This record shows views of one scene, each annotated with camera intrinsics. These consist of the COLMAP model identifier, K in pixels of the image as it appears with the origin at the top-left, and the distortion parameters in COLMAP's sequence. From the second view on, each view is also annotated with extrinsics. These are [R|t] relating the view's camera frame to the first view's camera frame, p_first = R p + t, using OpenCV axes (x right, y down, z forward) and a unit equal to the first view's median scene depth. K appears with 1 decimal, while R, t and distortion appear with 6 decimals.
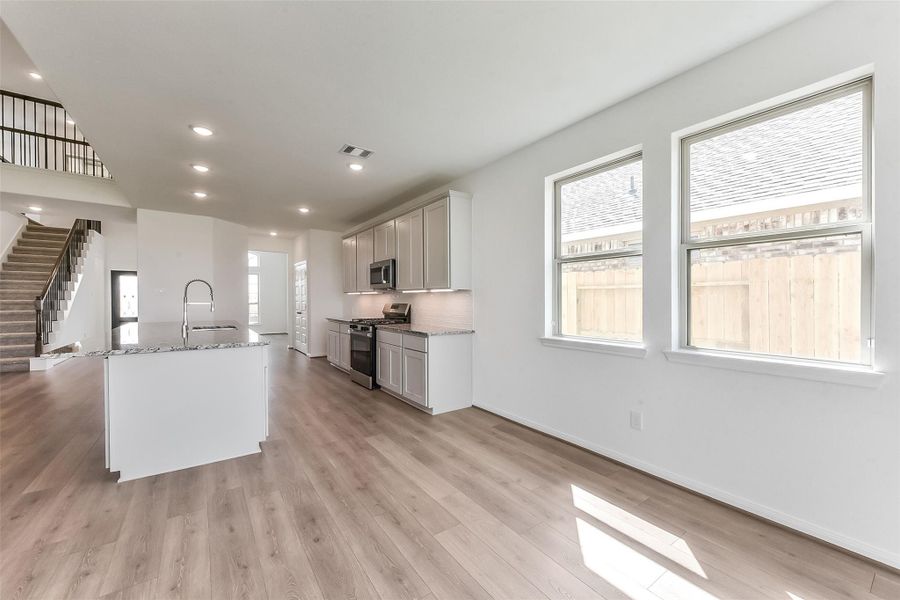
lens RADIAL K [[357.4, 0, 438.4], [0, 357.4, 301.4], [0, 0, 1]] dist [0.018559, -0.000084]
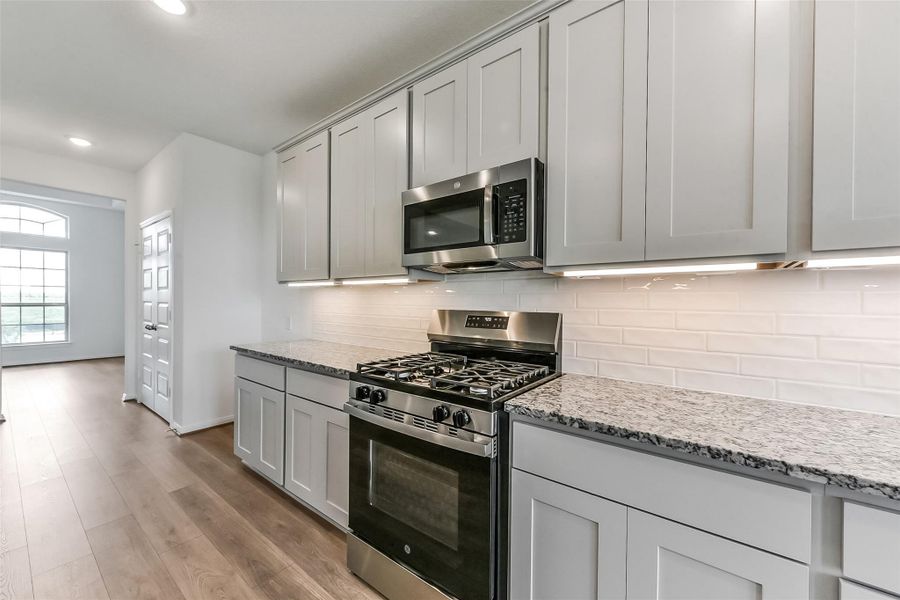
lens RADIAL K [[350.0, 0, 452.4], [0, 350.0, 303.2], [0, 0, 1]] dist [0.000971, 0.000098]
pose [[0.947758, 0.002175, 0.318982, -0.207605], [-0.004102, 0.999977, 0.005370, -0.003085], [-0.318963, -0.006398, 0.947746, 0.563548]]
